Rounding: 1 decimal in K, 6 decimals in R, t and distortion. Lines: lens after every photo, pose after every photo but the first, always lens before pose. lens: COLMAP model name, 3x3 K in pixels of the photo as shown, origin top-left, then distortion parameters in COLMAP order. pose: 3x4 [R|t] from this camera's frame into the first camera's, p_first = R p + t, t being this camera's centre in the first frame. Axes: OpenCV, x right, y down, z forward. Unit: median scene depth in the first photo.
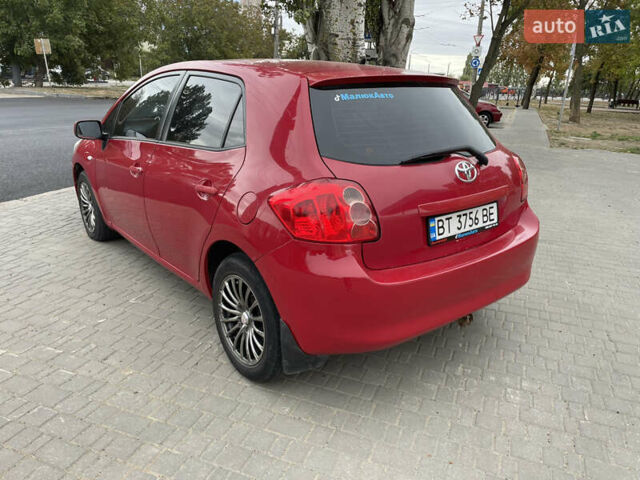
lens RADIAL K [[473.3, 0, 319.6], [0, 473.3, 210.3], [0, 0, 1]] dist [0.070683, -0.088142]
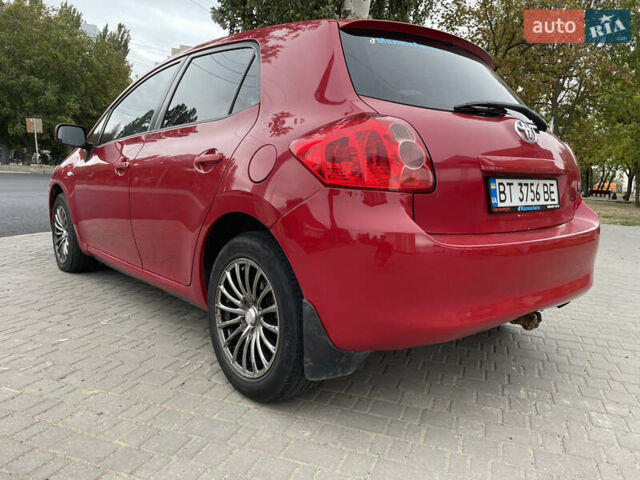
lens RADIAL K [[473.3, 0, 319.6], [0, 473.3, 210.3], [0, 0, 1]] dist [0.070683, -0.088142]
pose [[0.999312, 0.017128, 0.032895, -0.073302], [-0.011130, 0.984585, -0.174554, 0.192179], [-0.035377, 0.174068, 0.984098, 0.201724]]
